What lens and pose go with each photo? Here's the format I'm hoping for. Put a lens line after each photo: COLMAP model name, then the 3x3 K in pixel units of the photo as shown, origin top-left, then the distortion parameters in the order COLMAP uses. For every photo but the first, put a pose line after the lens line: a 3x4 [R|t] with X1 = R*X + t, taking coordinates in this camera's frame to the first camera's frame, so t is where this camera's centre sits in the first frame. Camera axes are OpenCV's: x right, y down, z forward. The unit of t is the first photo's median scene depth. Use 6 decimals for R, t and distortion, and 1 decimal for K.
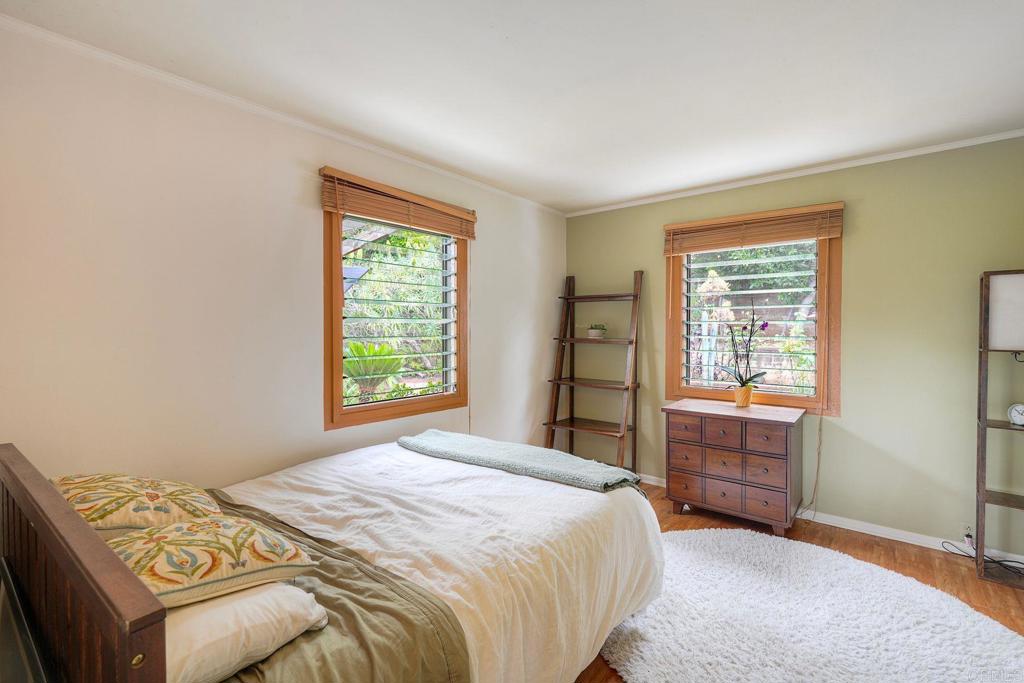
lens RADIAL K [[447.2, 0, 512.0], [0, 447.2, 341.5], [0, 0, 1]] dist [0.001937, -0.000282]
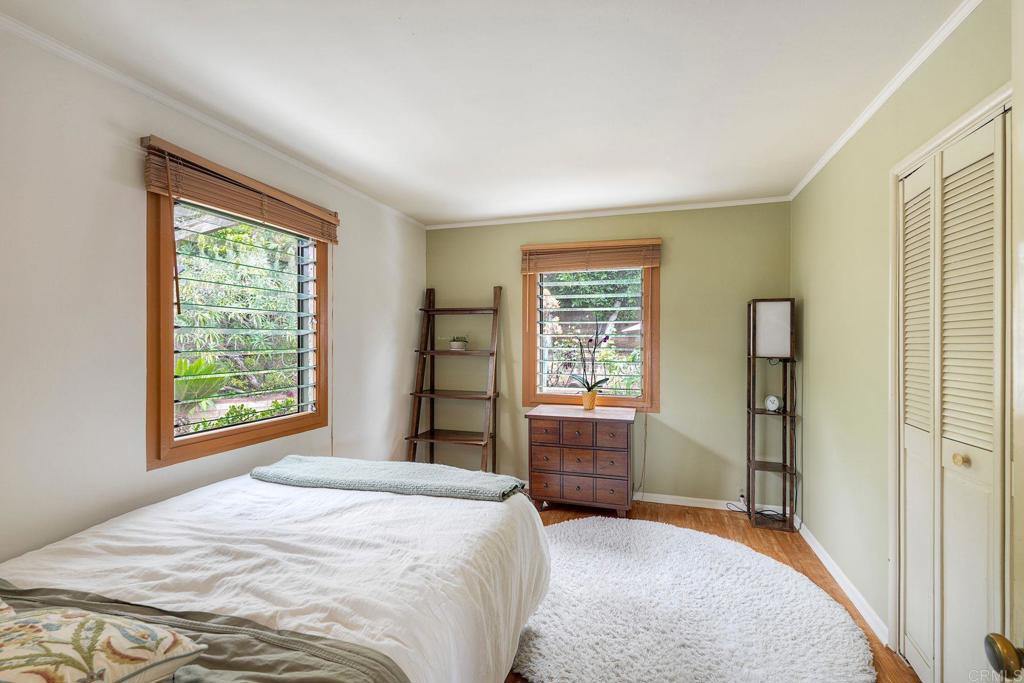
lens RADIAL K [[434.3, 0, 512.7], [0, 434.3, 347.9], [0, 0, 1]] dist [-0.000030, 0.000187]
pose [[0.928093, -0.004732, 0.372318, -0.106224], [0.009303, 0.999902, -0.010480, -0.001822], [-0.372232, 0.013190, 0.928046, 0.050533]]
